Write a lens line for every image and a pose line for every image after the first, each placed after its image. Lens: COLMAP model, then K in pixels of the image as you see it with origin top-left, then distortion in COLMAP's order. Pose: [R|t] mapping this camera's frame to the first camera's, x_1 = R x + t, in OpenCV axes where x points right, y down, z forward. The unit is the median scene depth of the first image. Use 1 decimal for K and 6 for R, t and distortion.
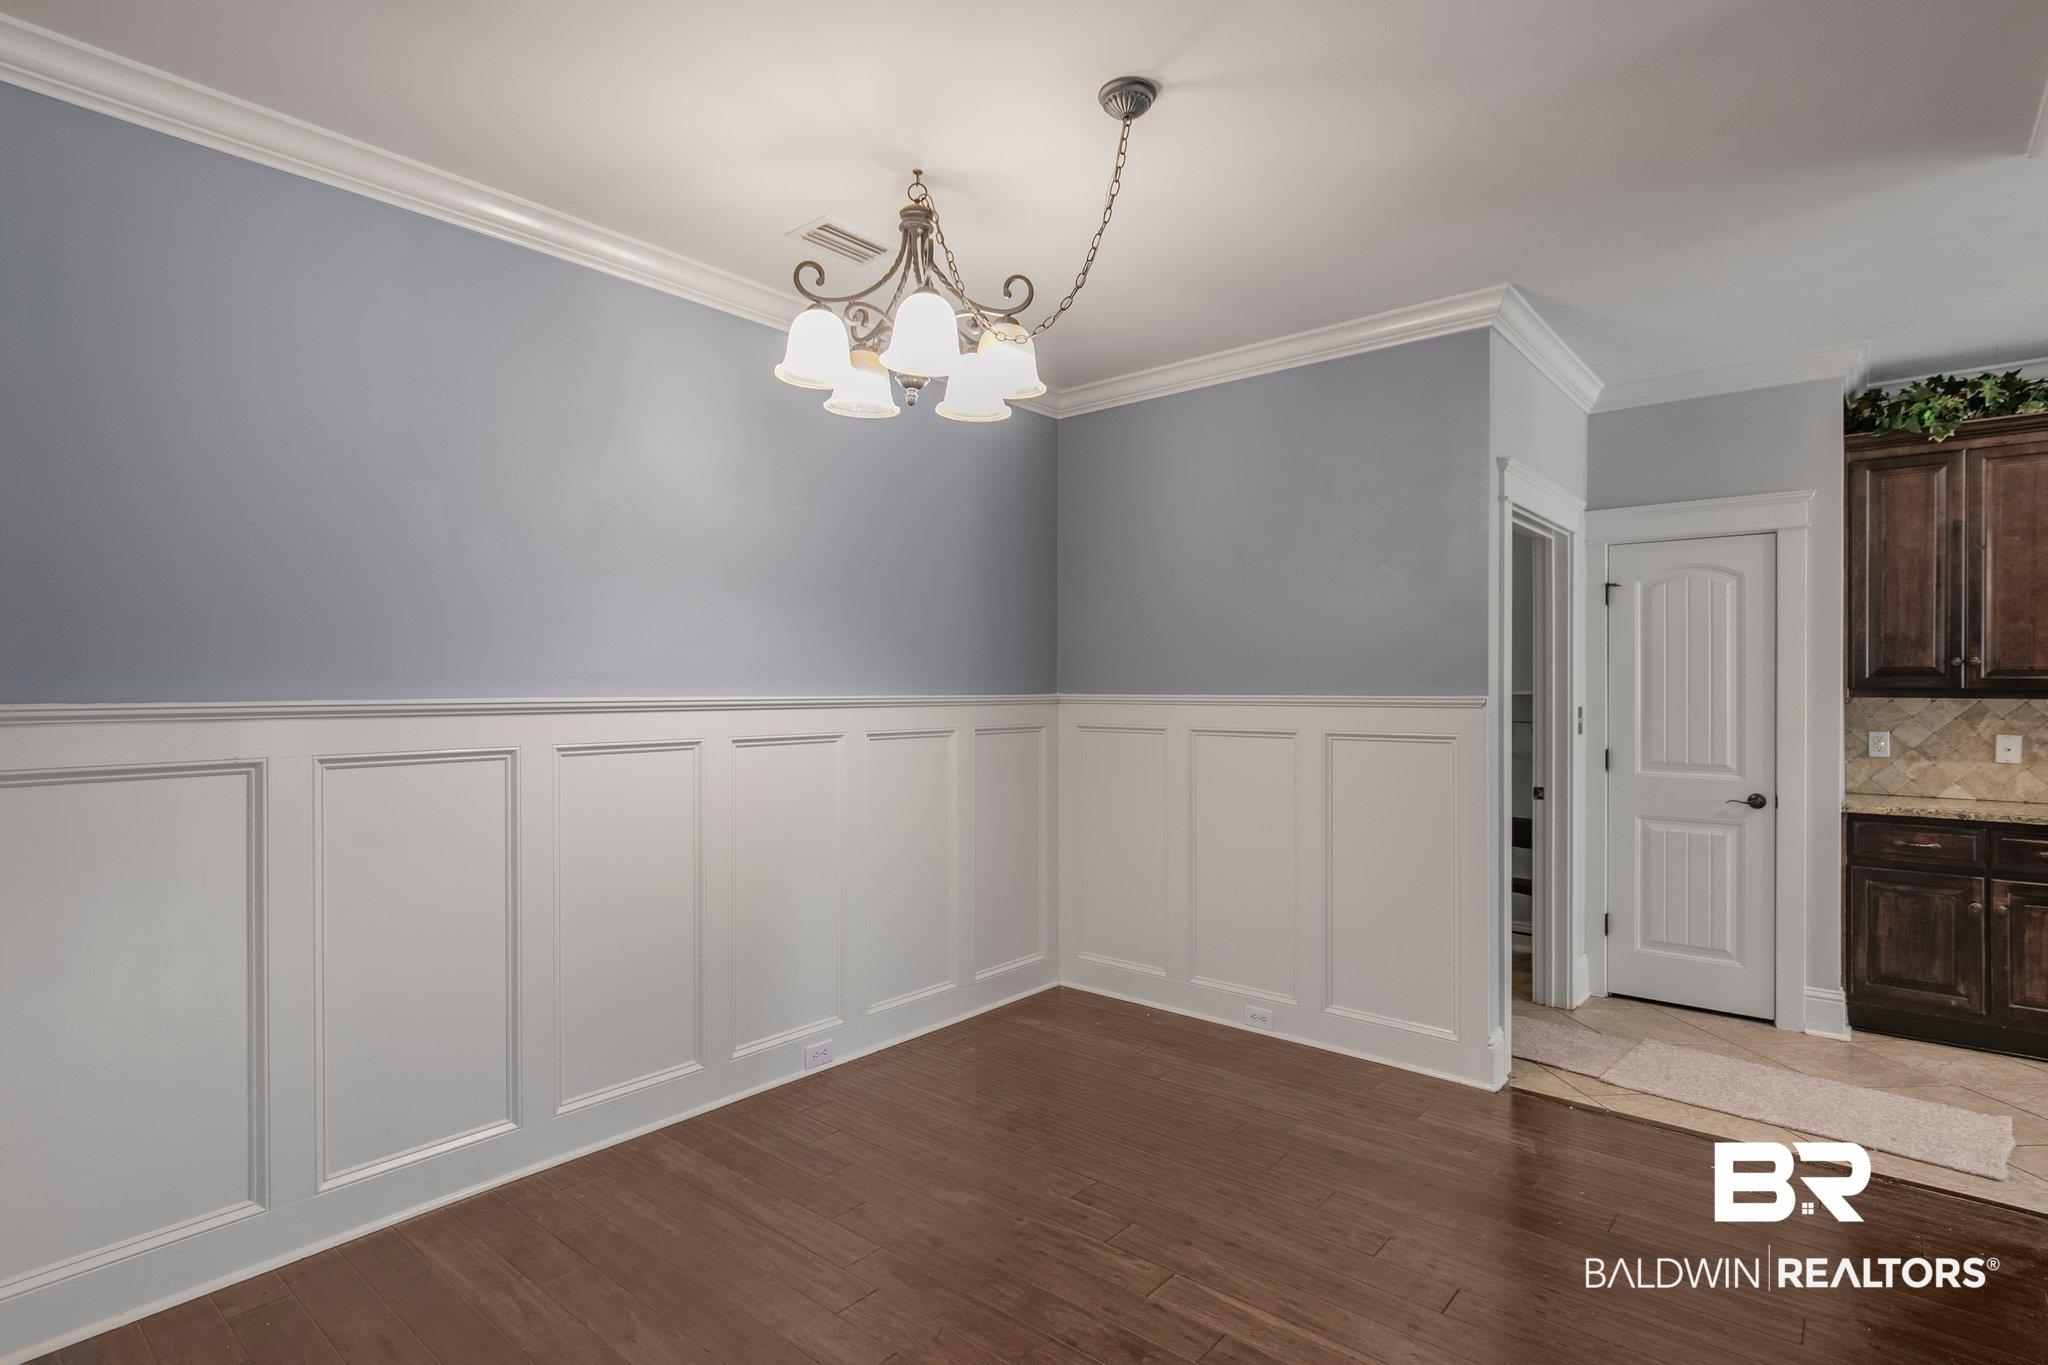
lens RADIAL K [[1016.0, 0, 1015.9], [0, 1016.0, 684.4], [0, 0, 1]] dist [-0.002141, 0.002624]
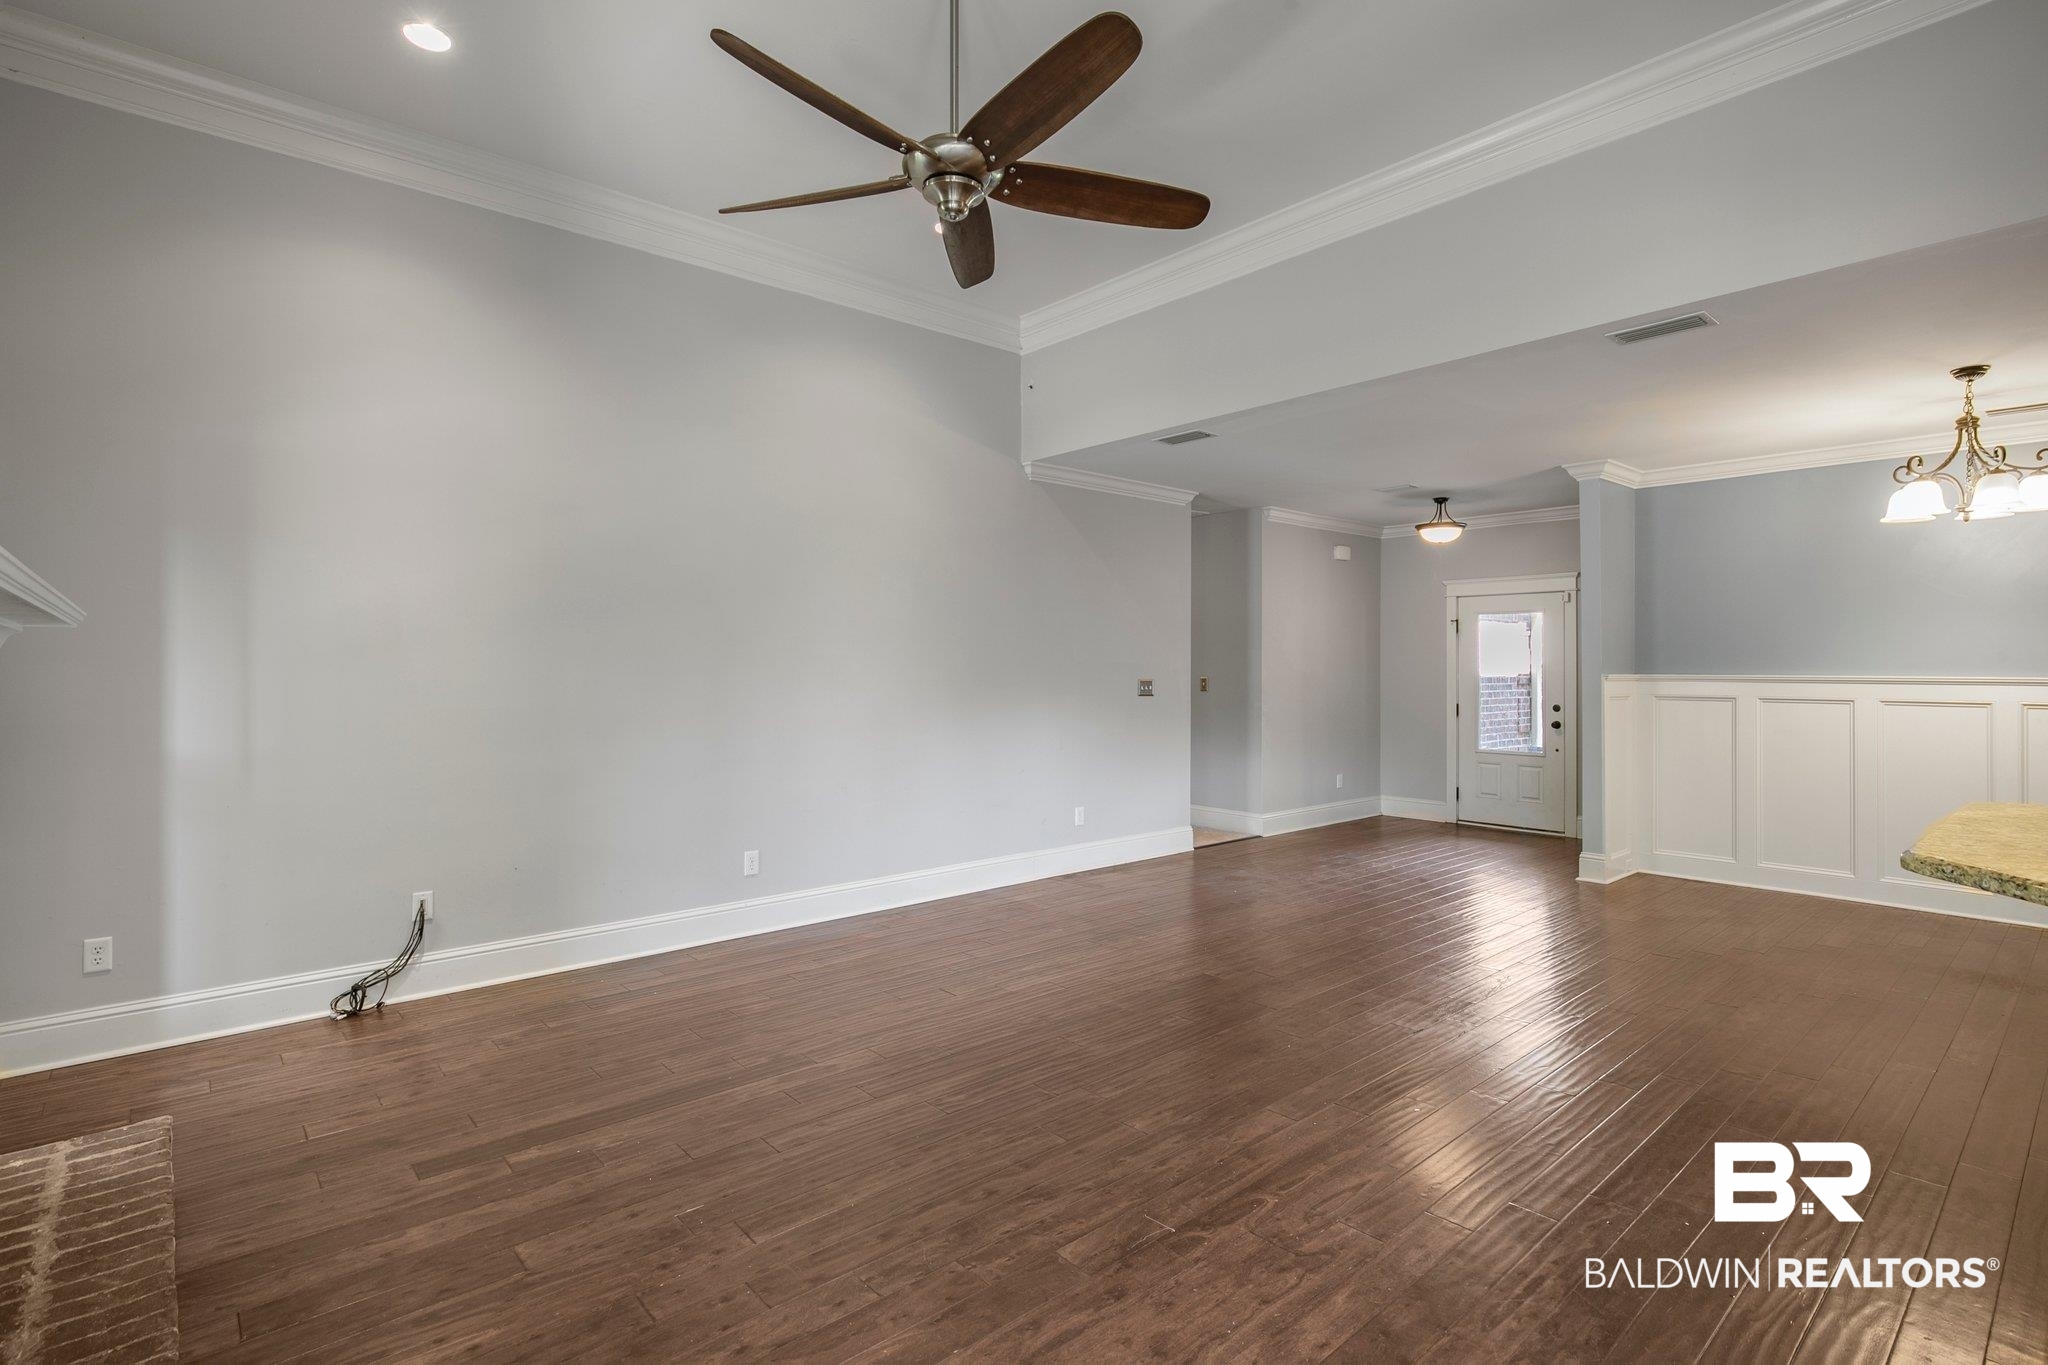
lens RADIAL K [[979.1, 0, 1011.8], [0, 979.1, 650.9], [0, 0, 1]] dist [-0.013721, 0.005655]
pose [[-0.156882, -0.018043, -0.987453, 1.239031], [-0.007080, 0.999828, -0.017144, 0.006235], [0.987592, 0.004302, -0.156983, -0.291726]]
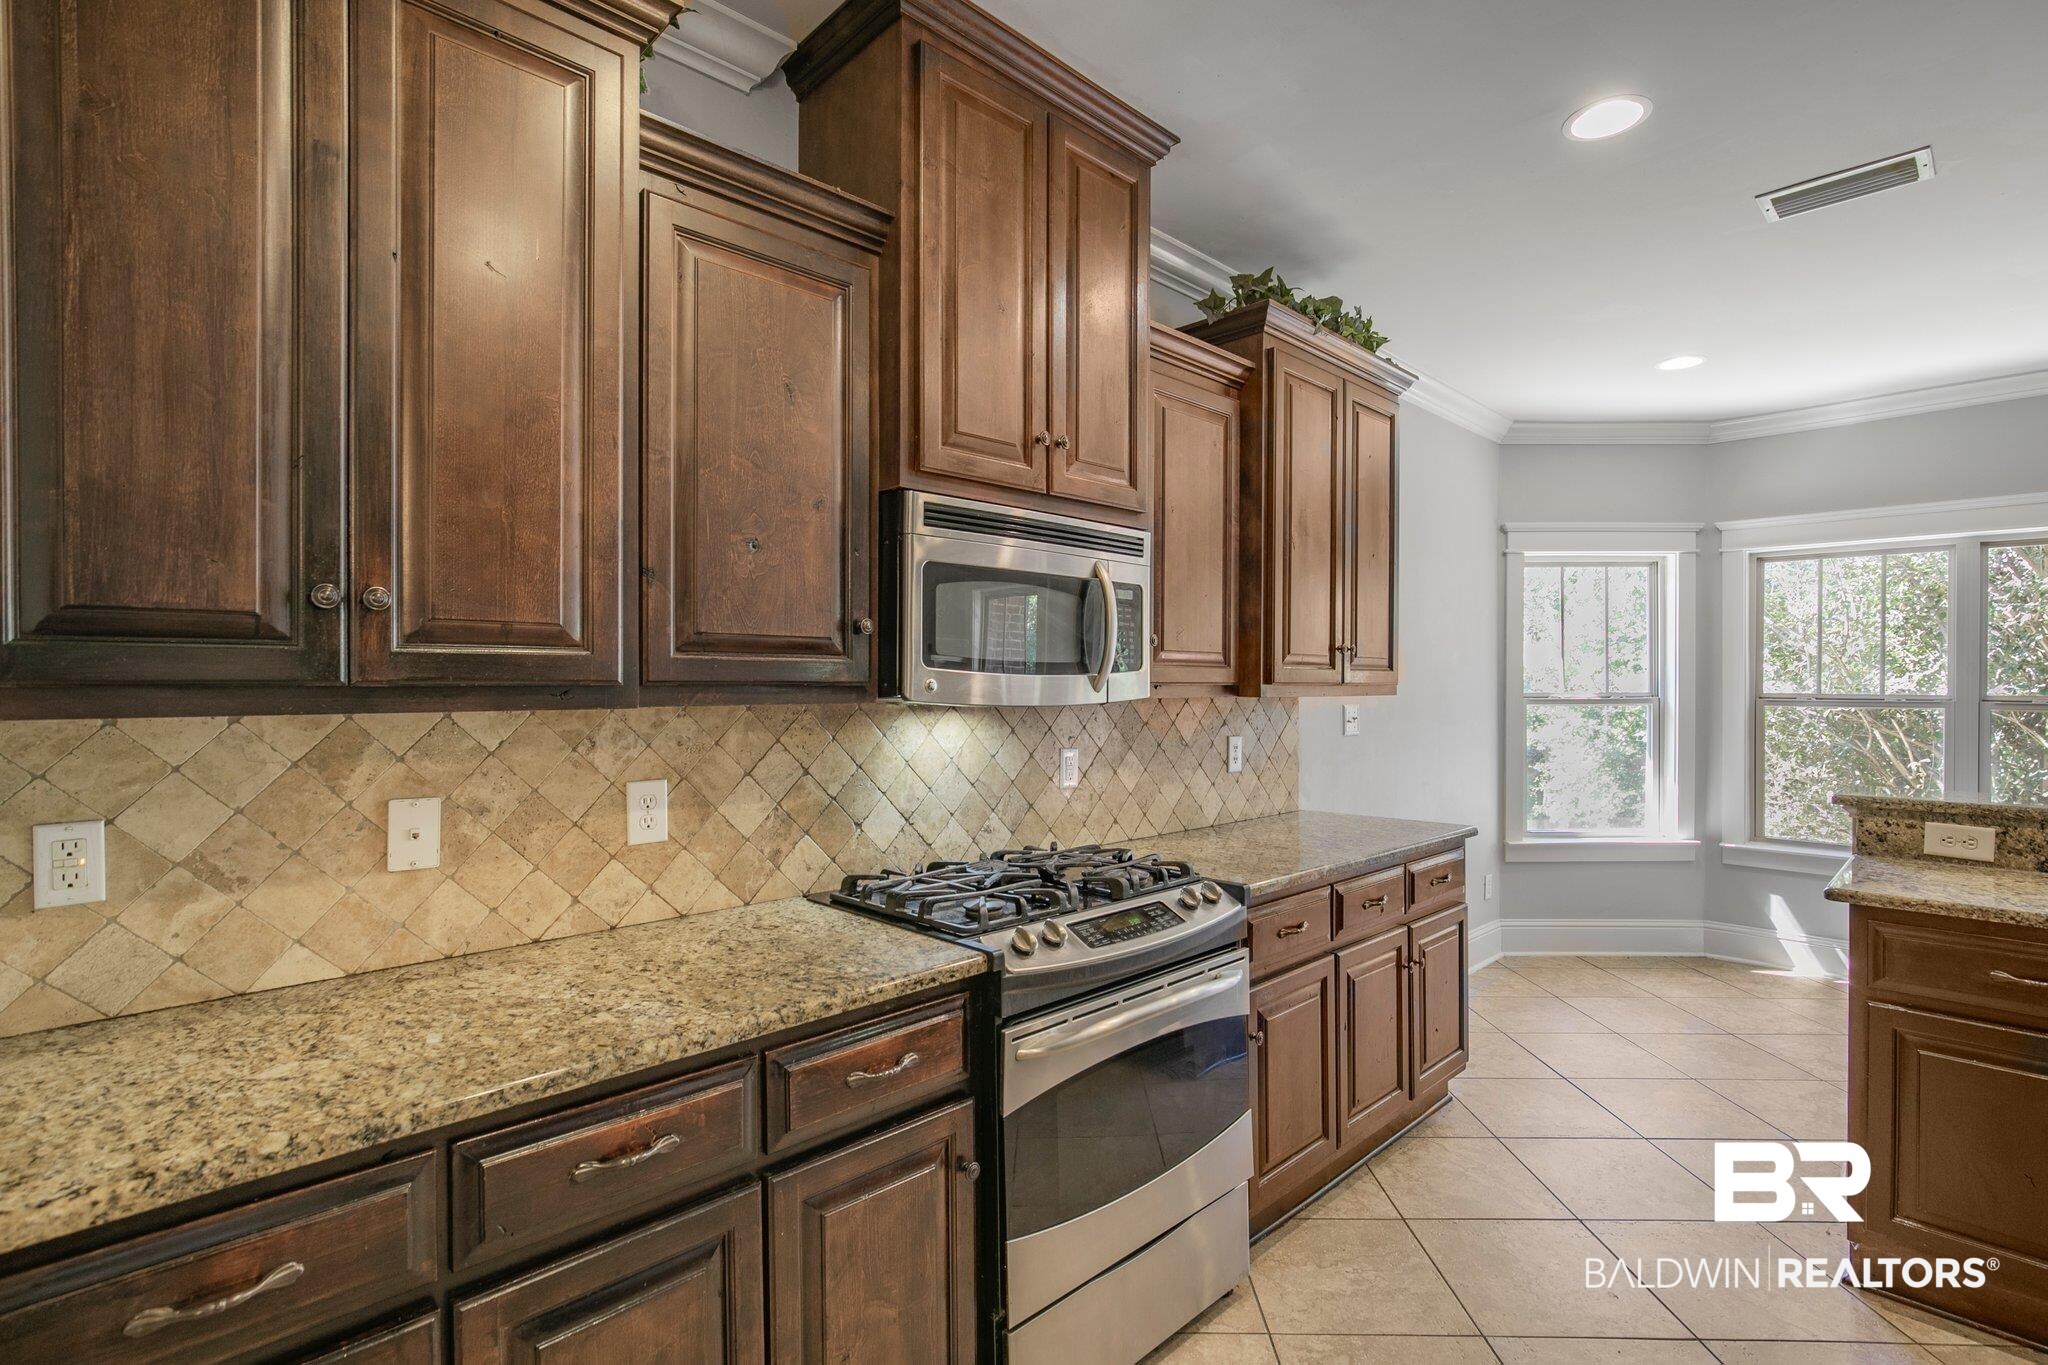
lens RADIAL K [[979.1, 0, 1031.4], [0, 979.1, 689.8], [0, 0, 1]] dist [-0.013721, 0.005655]
pose [[0.099927, -0.012600, 0.994915, 0.626460], [-0.000629, 0.999919, 0.012727, 0.001959], [-0.994995, -0.001898, 0.099911, 0.727130]]
